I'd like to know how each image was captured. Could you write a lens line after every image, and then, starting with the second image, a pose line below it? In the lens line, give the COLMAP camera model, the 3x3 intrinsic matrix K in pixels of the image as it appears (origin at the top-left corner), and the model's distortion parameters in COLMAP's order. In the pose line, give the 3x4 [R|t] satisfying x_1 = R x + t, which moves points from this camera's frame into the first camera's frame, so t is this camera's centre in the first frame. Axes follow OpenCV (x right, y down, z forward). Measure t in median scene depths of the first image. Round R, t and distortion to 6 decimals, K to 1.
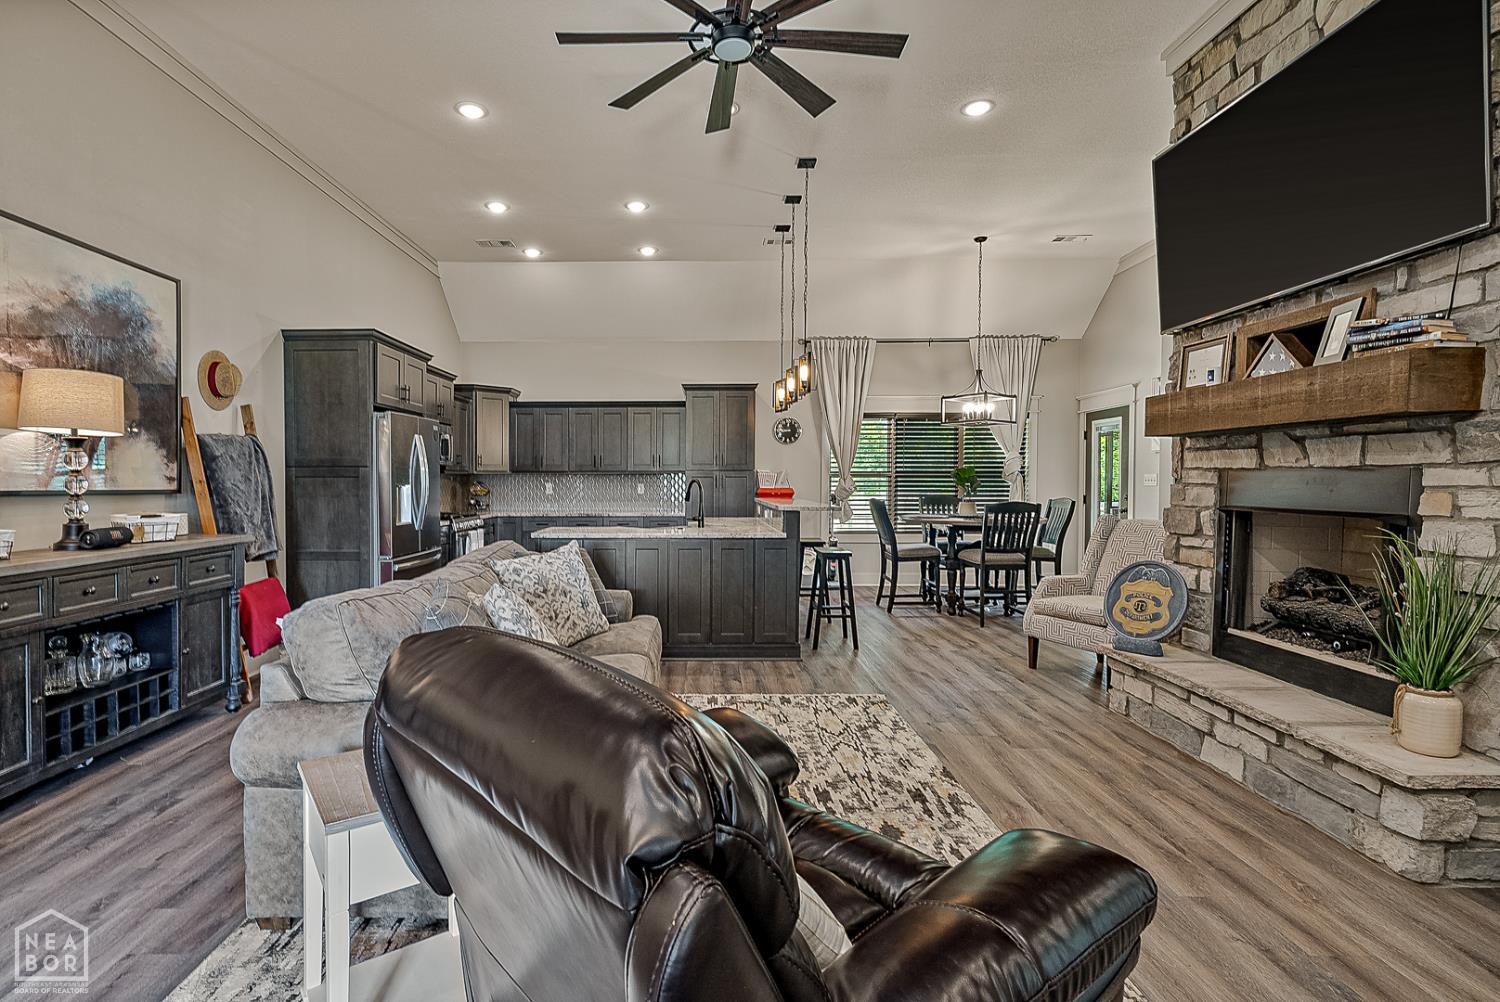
lens RADIAL K [[708.4, 0, 708.0], [0, 708.4, 495.7], [0, 0, 1]] dist [-0.009012, 0.001496]
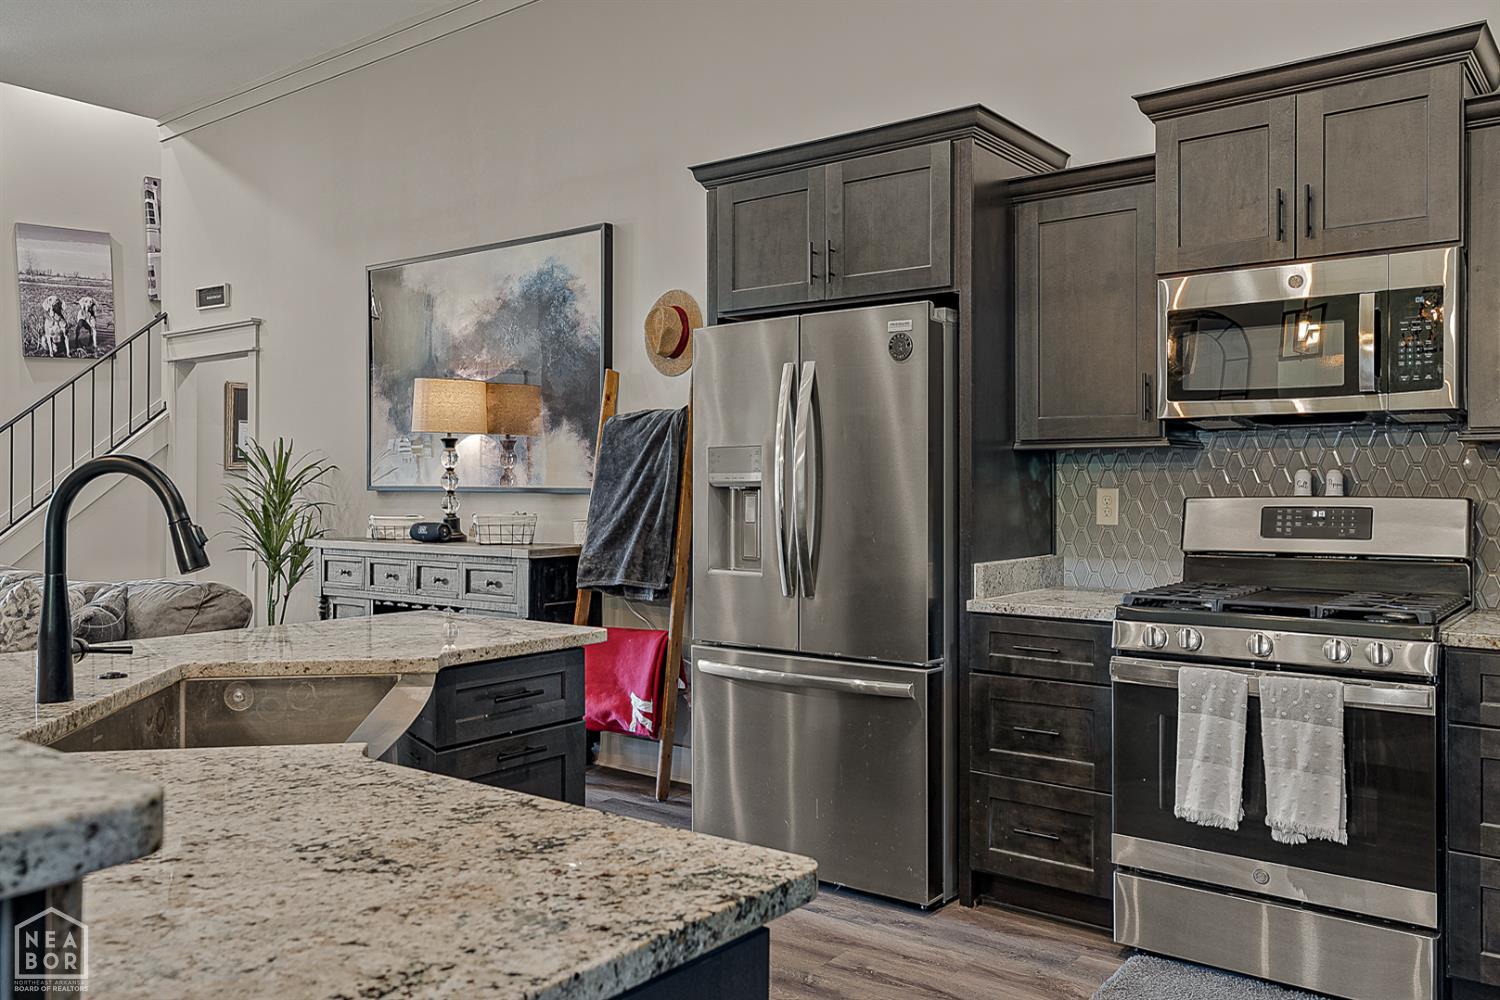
lens RADIAL K [[1173.2, 0, 776.9], [0, 1173.2, 474.4], [0, 0, 1]] dist [-0.006095, 0.003373]
pose [[-0.605995, -0.009537, -0.795411, 0.184298], [-0.018184, 0.999833, 0.001865, -0.032674], [0.795260, 0.015594, -0.606068, 2.055026]]
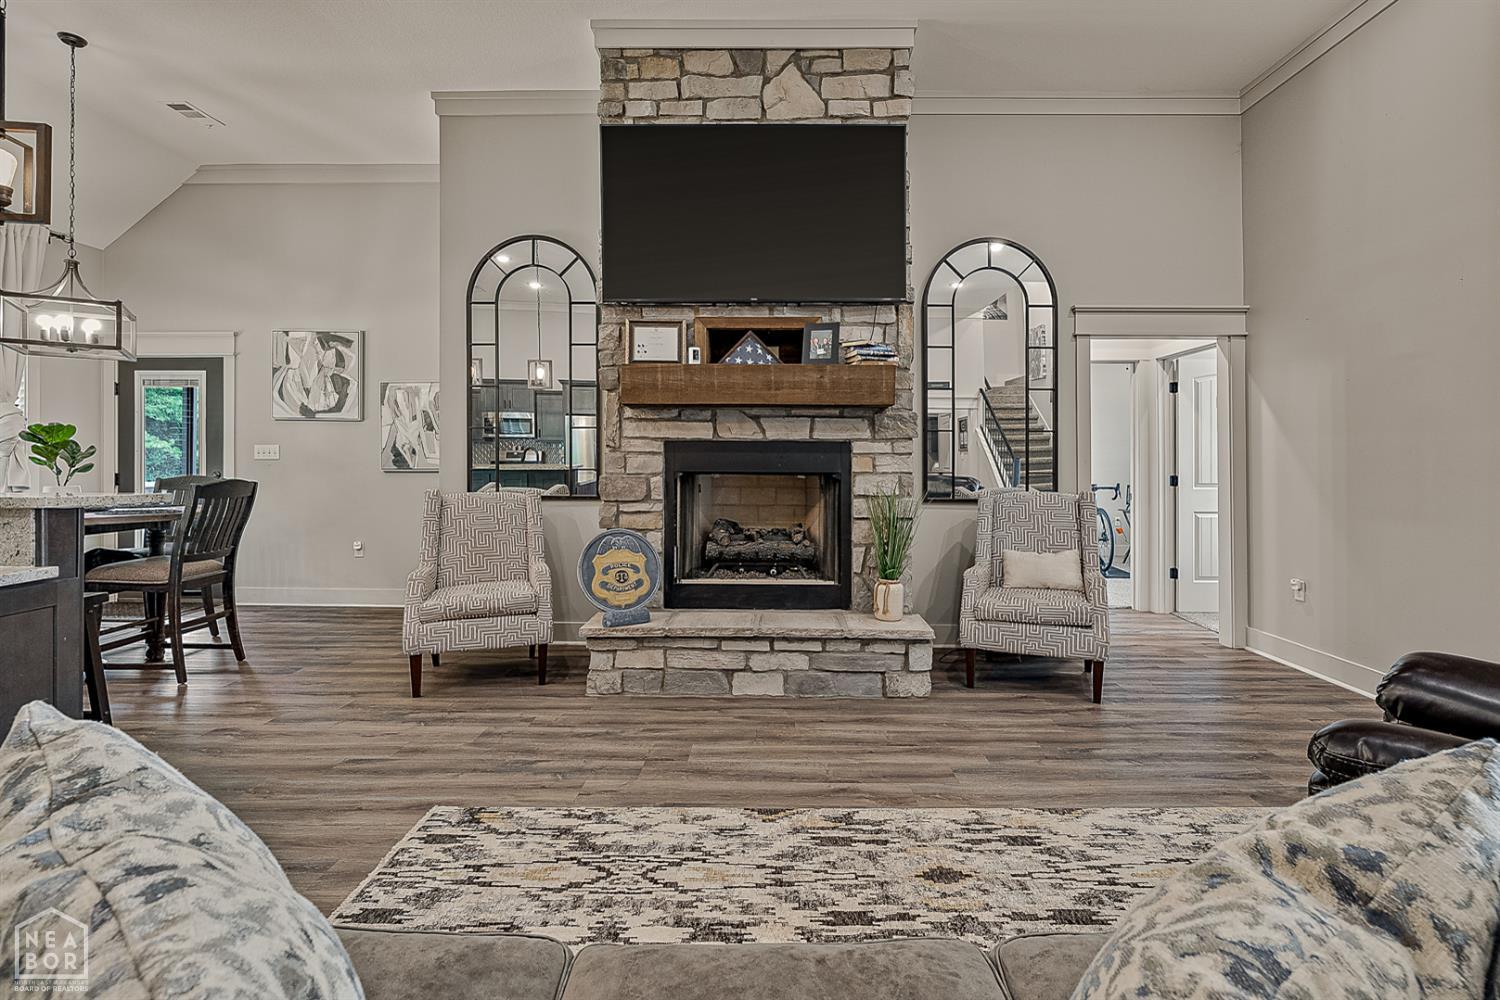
lens RADIAL K [[708.4, 0, 758.9], [0, 708.4, 459.9], [0, 0, 1]] dist [-0.009012, 0.001496]
pose [[0.009557, 0.008183, 0.999921, -0.377241], [0.018717, 0.999790, -0.008361, 0.007679], [-0.999779, 0.018795, 0.009402, 0.827823]]
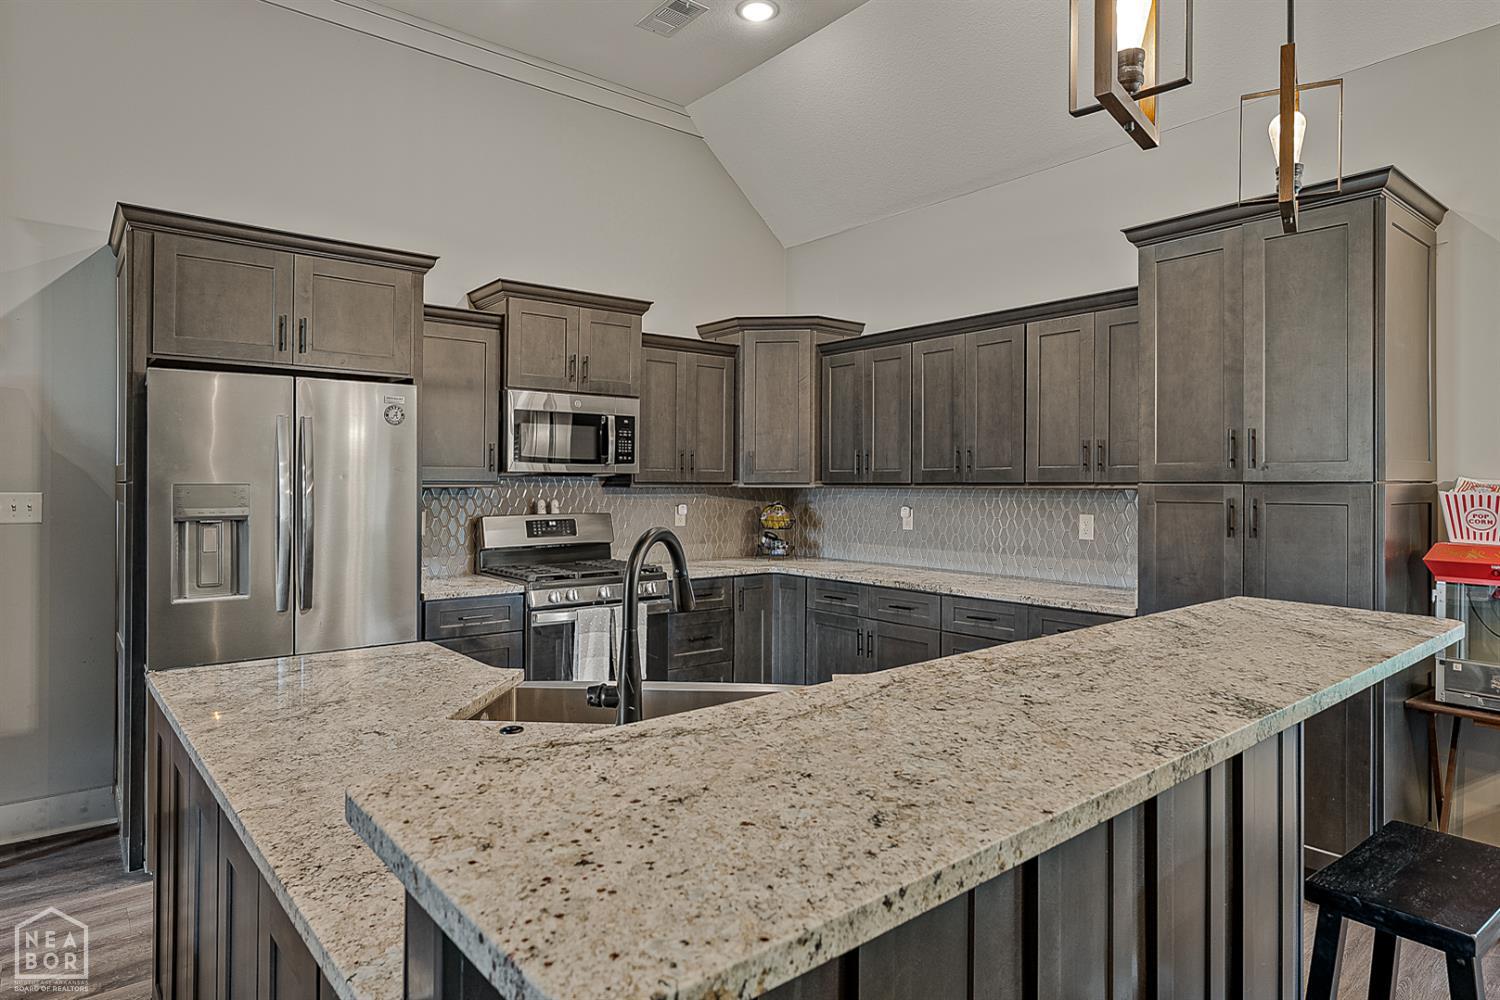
lens RADIAL K [[876.5, 0, 755.0], [0, 876.5, 501.2], [0, 0, 1]] dist [0.002420, -0.001308]
pose [[0.637018, 0.017538, -0.770649, 0.376575], [-0.020969, 0.999765, 0.005419, -0.053256], [0.770563, 0.012708, 0.637237, 1.269579]]
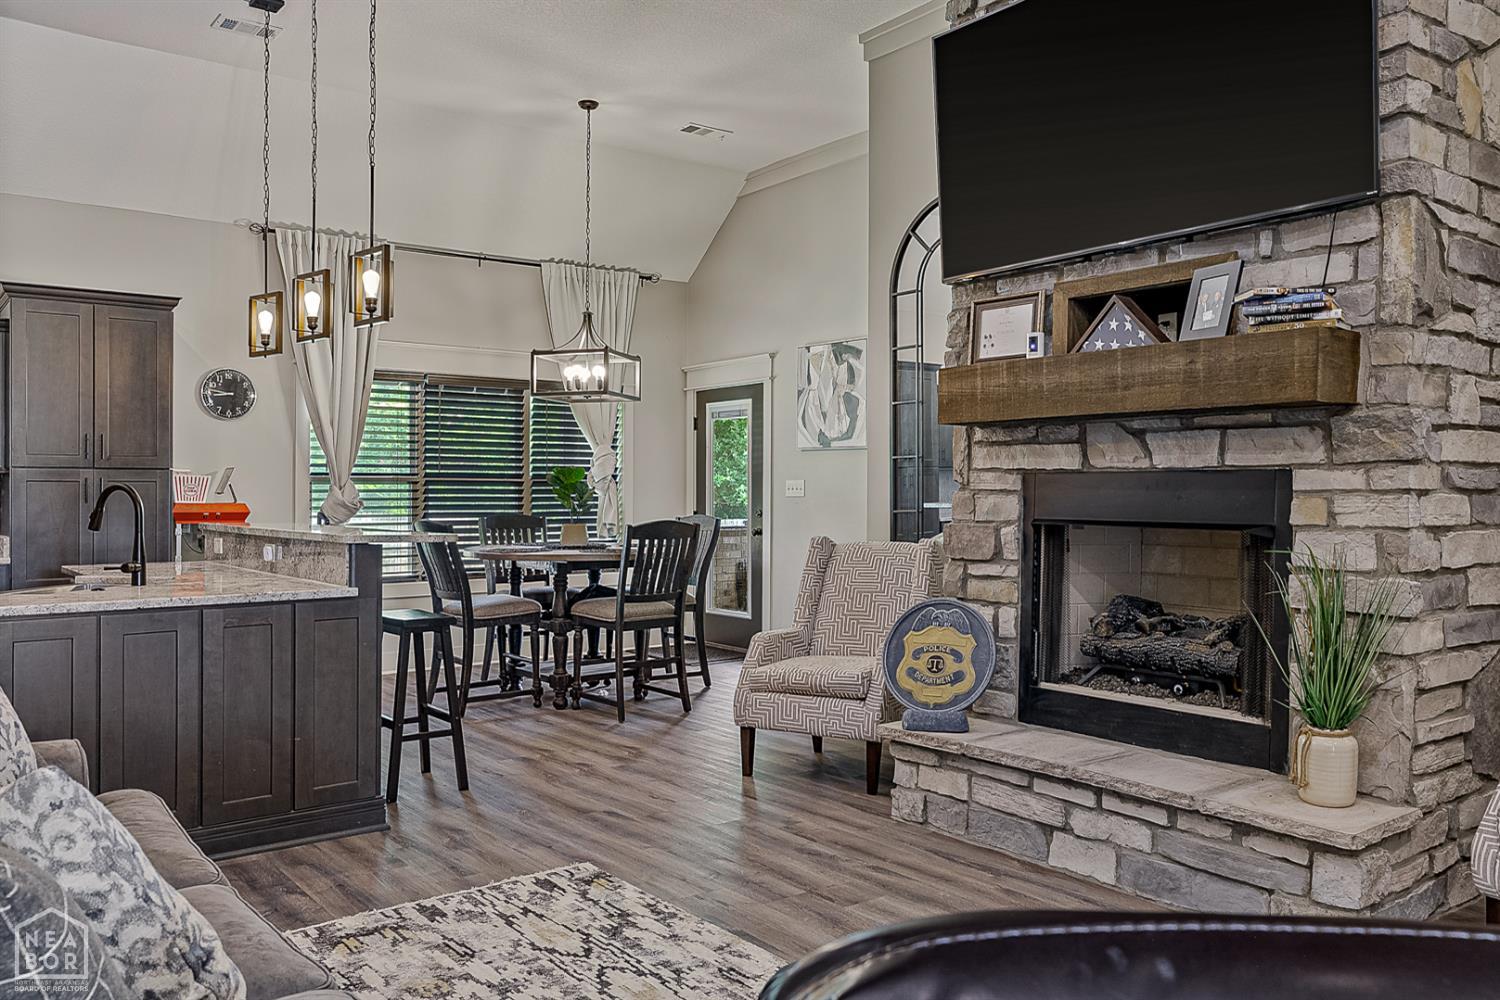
lens RADIAL K [[1140.0, 0, 760.7], [0, 1140.0, 508.0], [0, 0, 1]] dist [-0.005296, 0.004573]
pose [[0.785325, -0.008806, 0.619020, -0.235527], [0.013840, 0.999899, -0.003334, 0.002094], [-0.618928, 0.011185, 0.785368, 0.220935]]
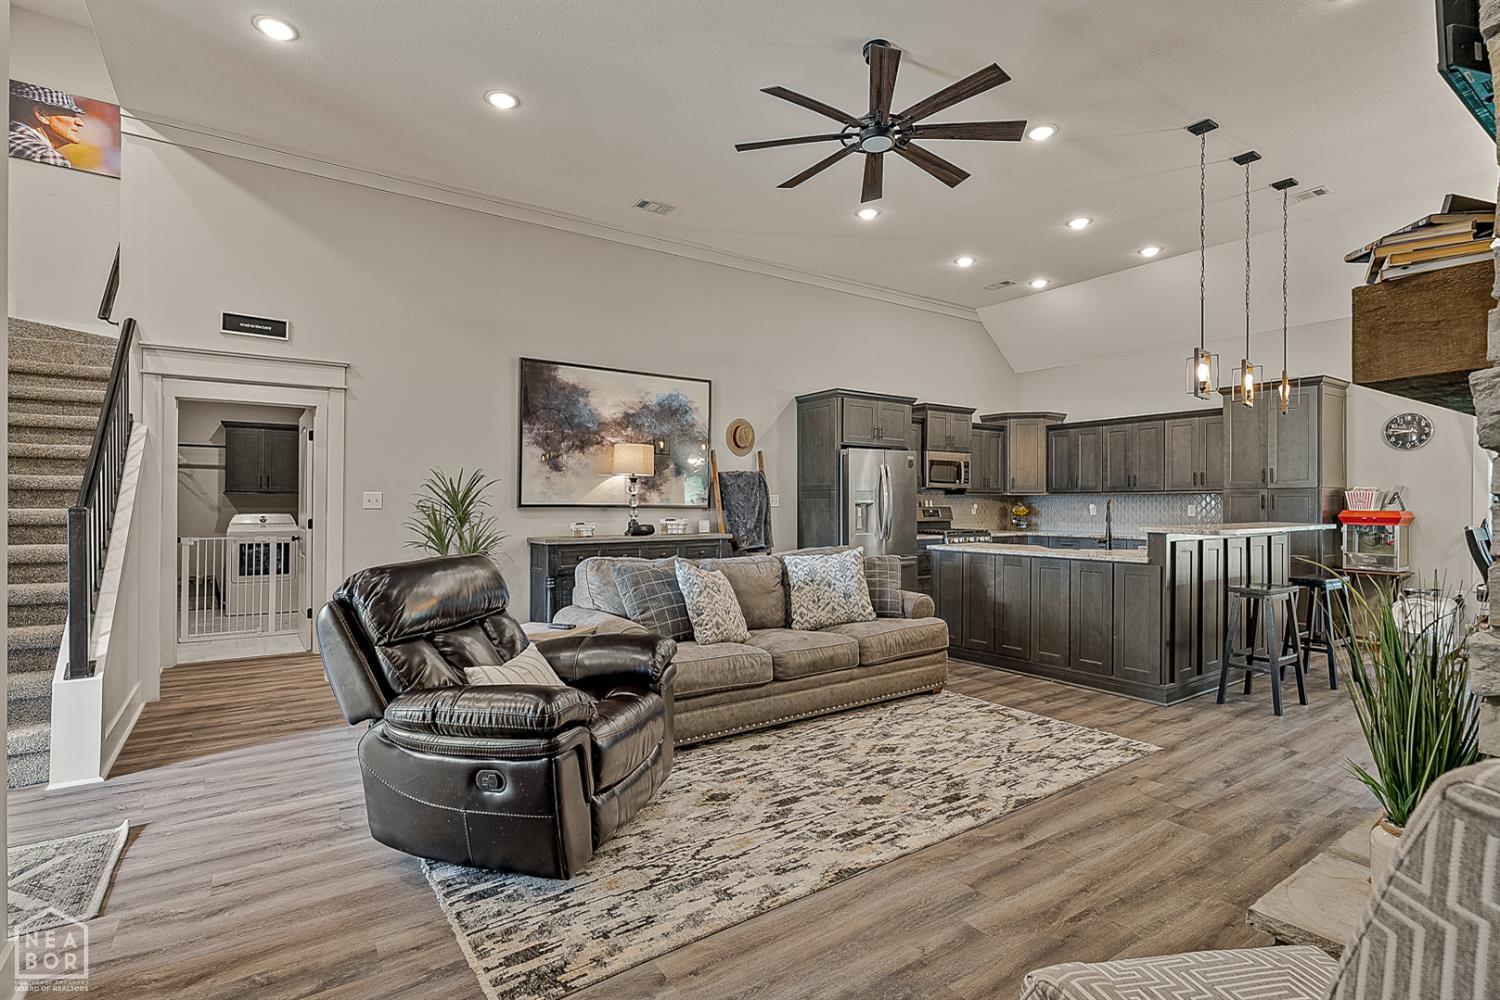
lens RADIAL K [[741.2, 0, 767.9], [0, 741.2, 497.3], [0, 0, 1]] dist [-0.009269, 0.005295]
pose [[0.581449, -0.007475, -0.813548, 0.798704], [-0.018420, 0.999580, -0.022350, 0.008390], [0.813374, 0.027981, 0.581068, 0.100119]]
